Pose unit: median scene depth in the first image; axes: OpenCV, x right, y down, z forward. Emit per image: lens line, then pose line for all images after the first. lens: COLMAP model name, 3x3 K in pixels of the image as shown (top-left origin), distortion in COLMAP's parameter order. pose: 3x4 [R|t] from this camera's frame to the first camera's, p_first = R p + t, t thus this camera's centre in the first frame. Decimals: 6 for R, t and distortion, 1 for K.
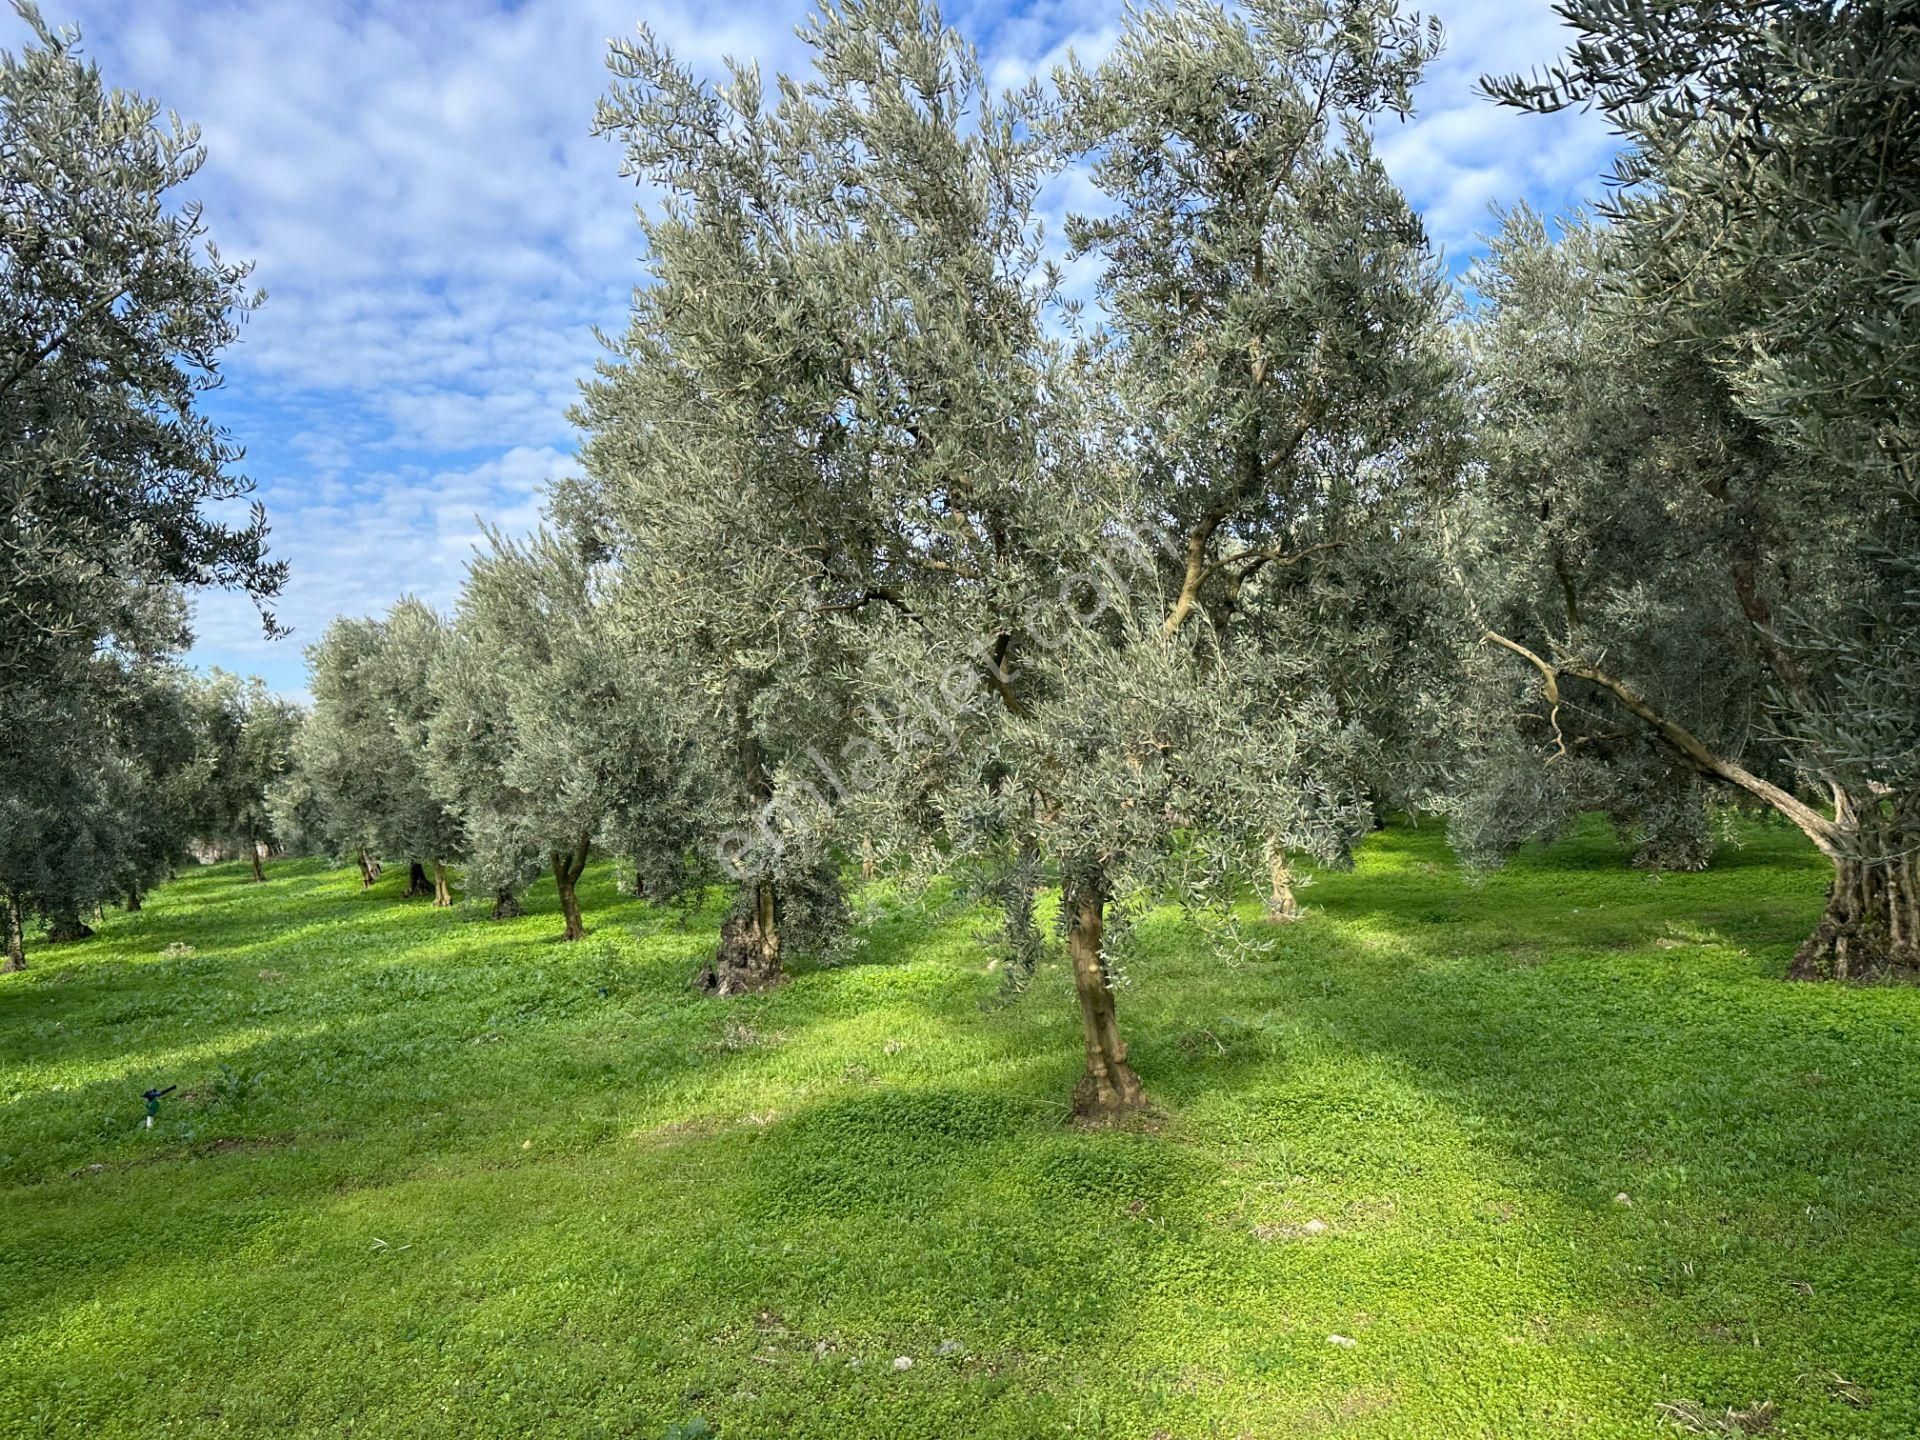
lens RADIAL K [[1270.5, 0, 961.9], [0, 1270.5, 711.0], [0, 0, 1]] dist [0.002048, -0.030483]
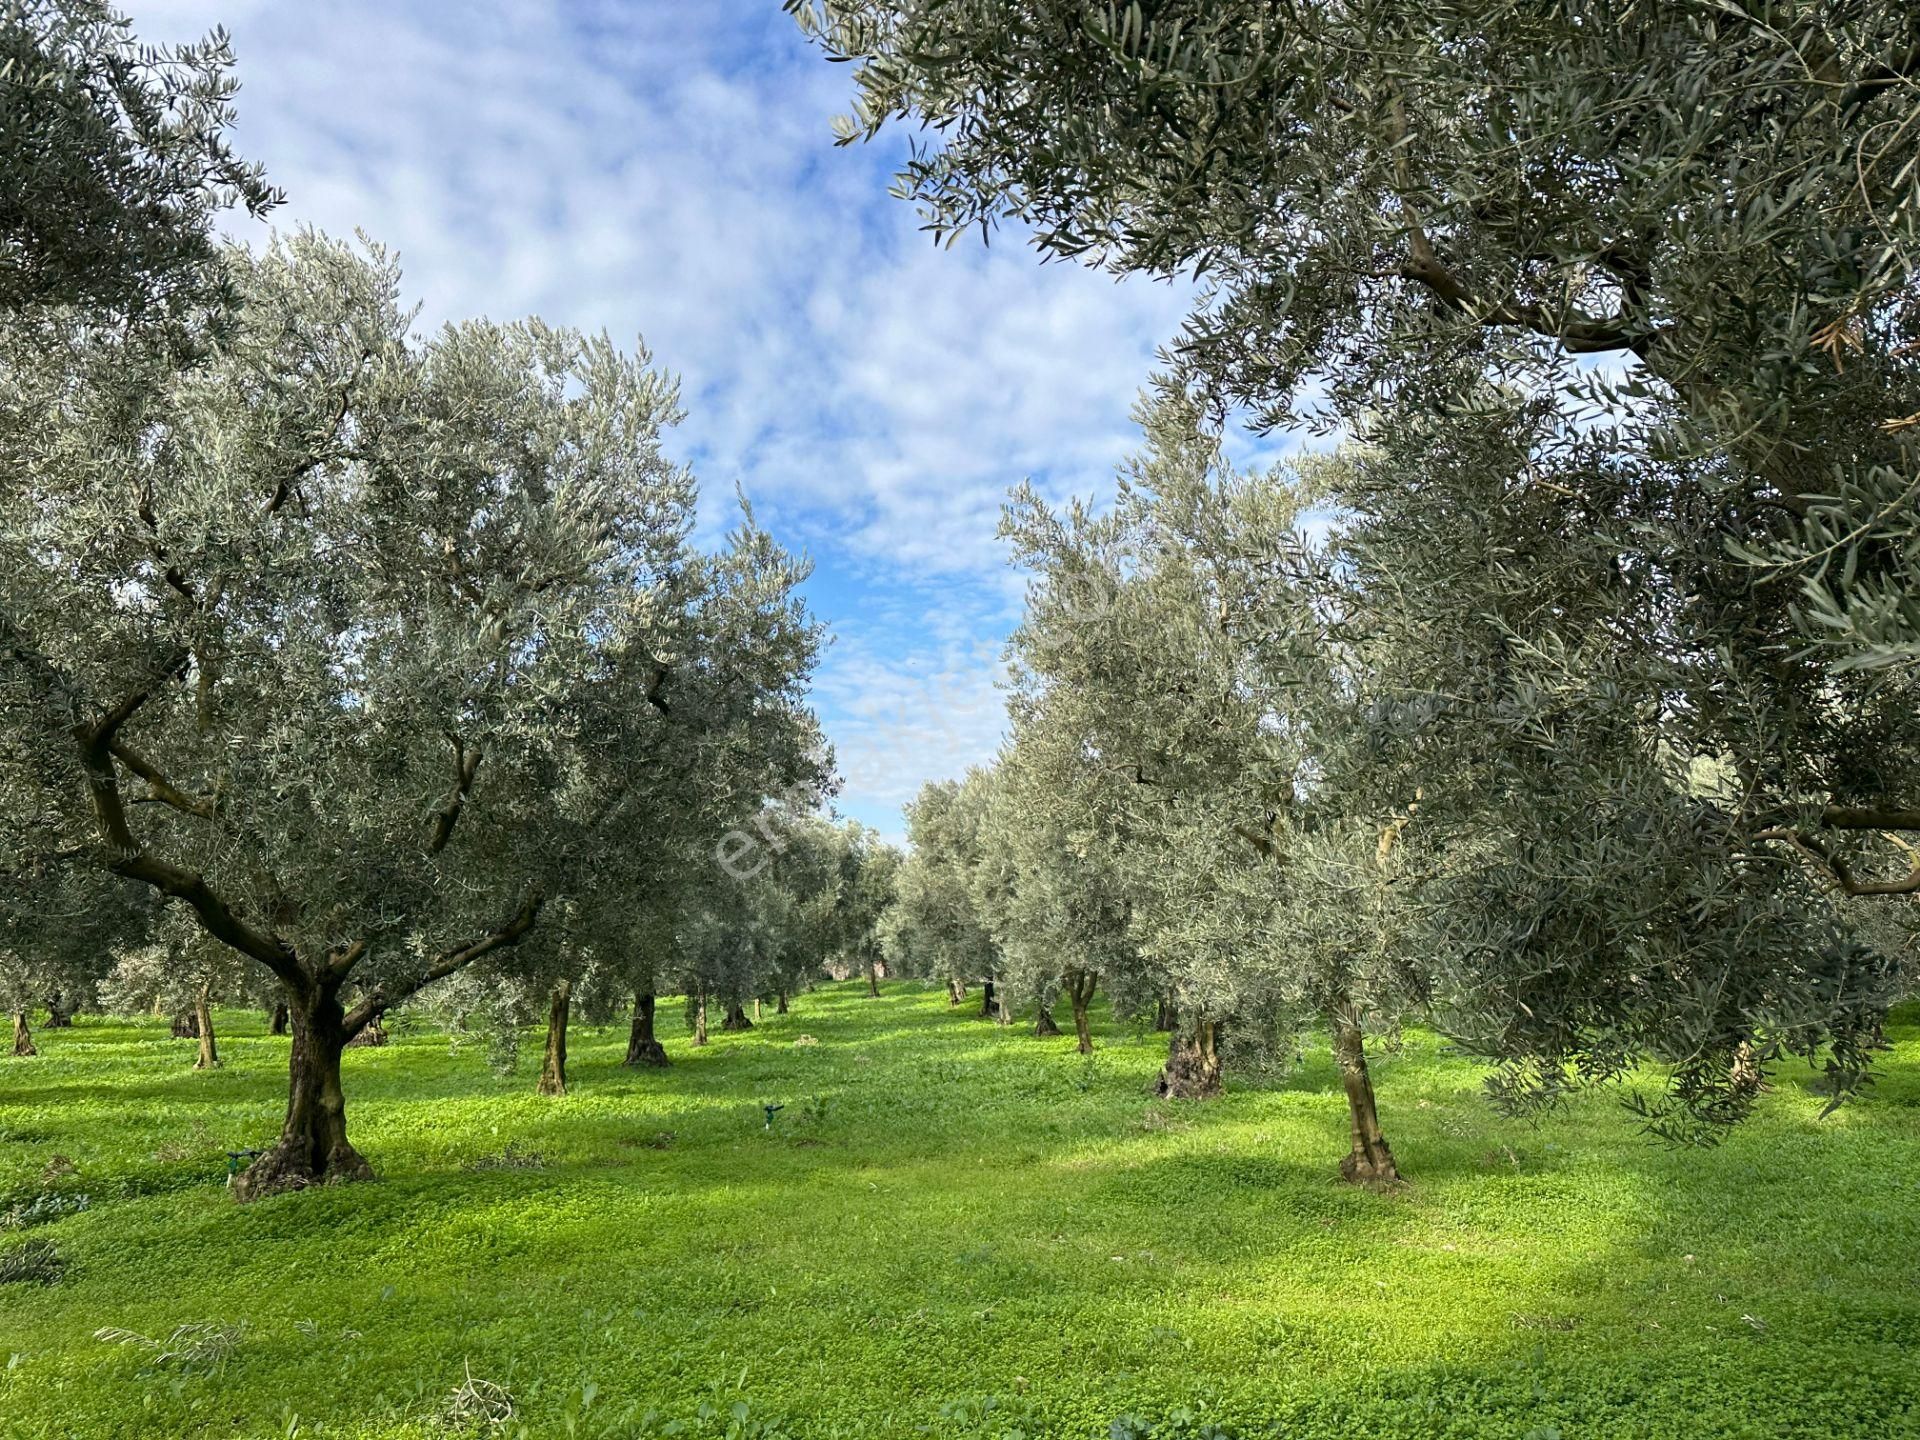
lens RADIAL K [[1268.5, 0, 983.1], [0, 1268.5, 716.5], [0, 0, 1]] dist [-0.003250, -0.023401]
pose [[0.906957, -0.016619, -0.420894, 0.079079], [-0.031728, 0.993687, -0.107604, -0.003845], [0.420026, 0.110947, 0.900705, -0.106800]]
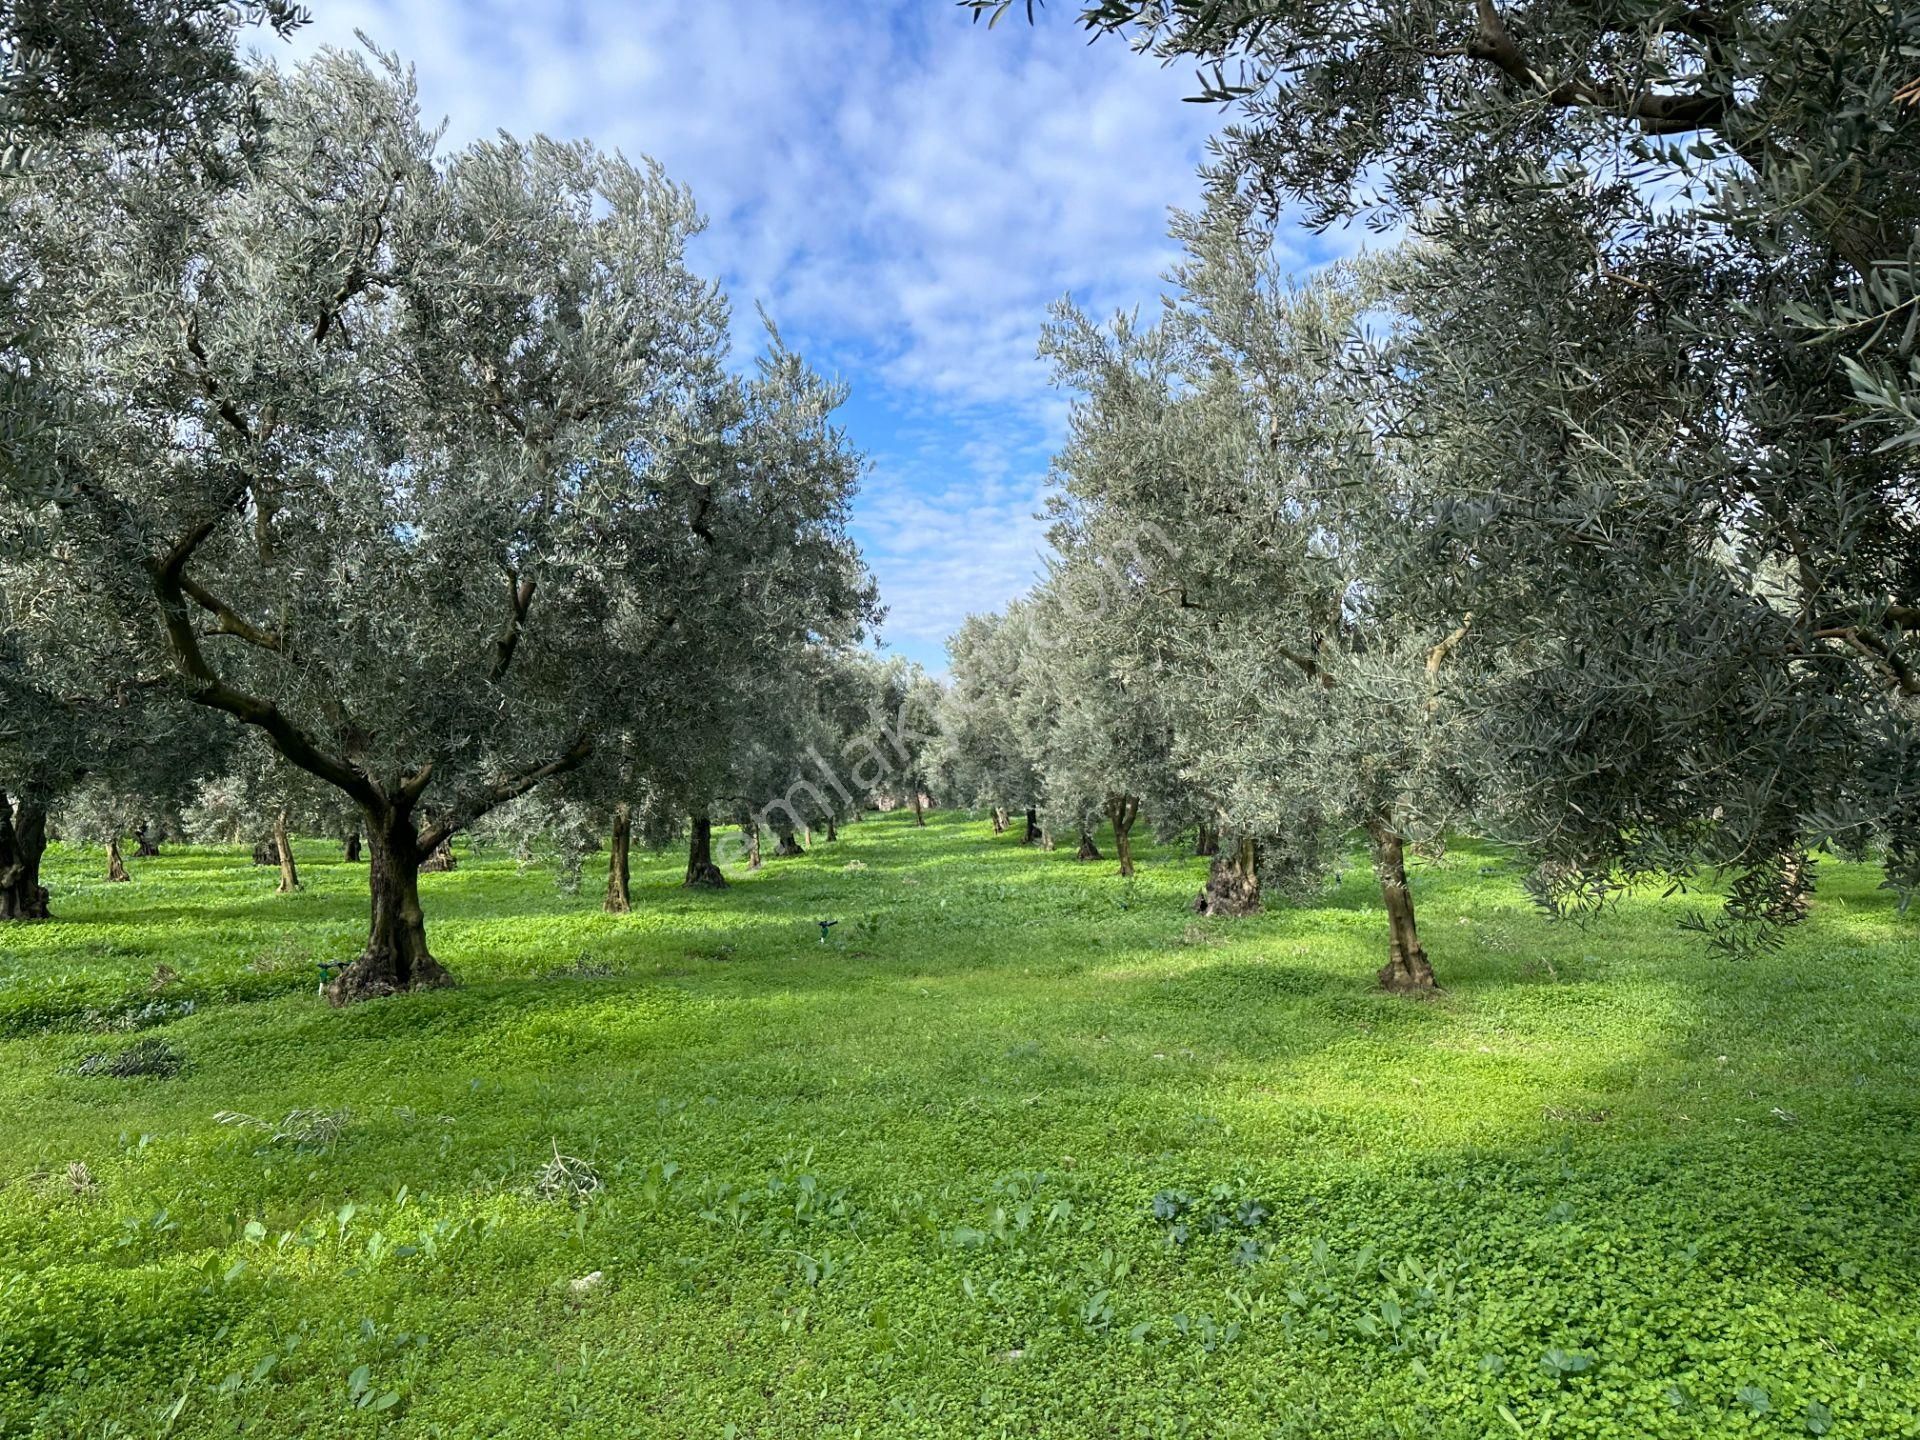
lens RADIAL K [[1270.5, 0, 961.9], [0, 1270.5, 711.0], [0, 0, 1]] dist [0.002048, -0.030483]
pose [[0.885299, 0.029781, -0.464067, 0.079355], [-0.023142, 0.999532, 0.019996, -0.001399], [0.464445, -0.006963, 0.885574, -0.108728]]
